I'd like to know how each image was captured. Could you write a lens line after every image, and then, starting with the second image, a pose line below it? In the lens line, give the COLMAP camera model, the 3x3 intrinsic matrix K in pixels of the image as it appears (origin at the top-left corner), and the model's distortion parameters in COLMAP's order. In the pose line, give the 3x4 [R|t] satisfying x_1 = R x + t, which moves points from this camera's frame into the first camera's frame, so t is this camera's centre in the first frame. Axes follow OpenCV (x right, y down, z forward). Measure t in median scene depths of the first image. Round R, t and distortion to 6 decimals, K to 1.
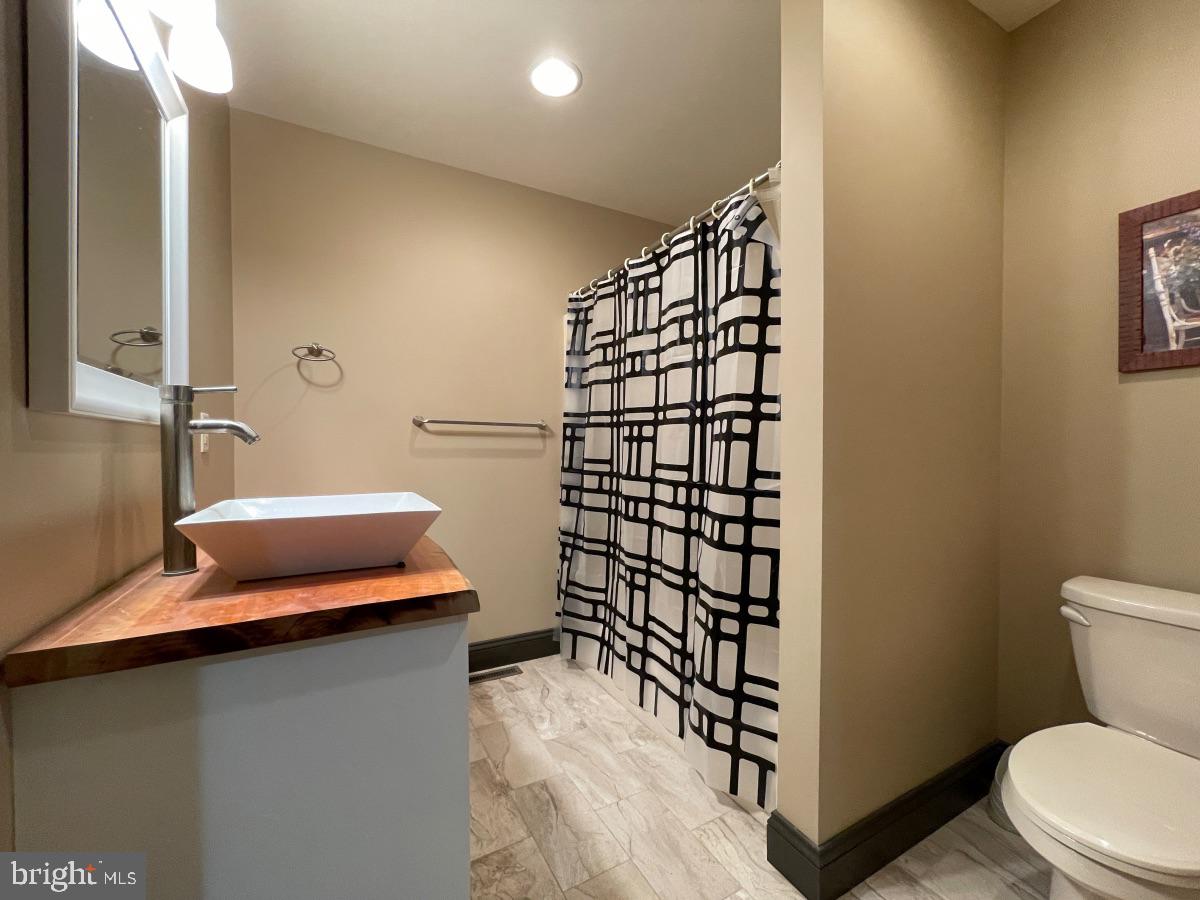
lens RADIAL K [[481.7, 0, 599.6], [0, 481.7, 451.9], [0, 0, 1]] dist [-0.001871, -0.001402]
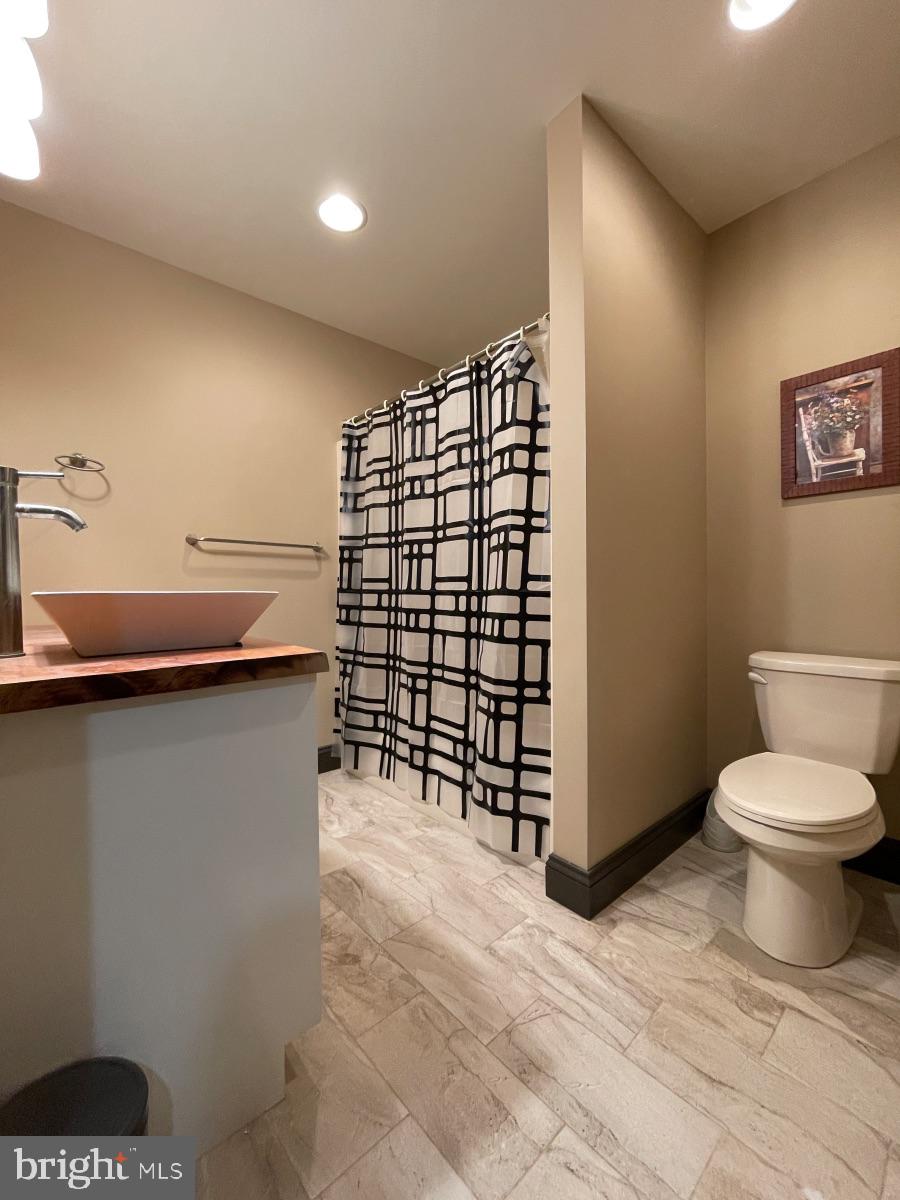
lens RADIAL K [[481.7, 0, 449.0], [0, 481.7, 596.5], [0, 0, 1]] dist [-0.001871, -0.001402]
pose [[0.975401, -0.013724, 0.220011, -0.124080], [0.013905, 0.999903, 0.000725, 0.087204], [-0.219999, 0.002352, 0.975497, -0.106278]]
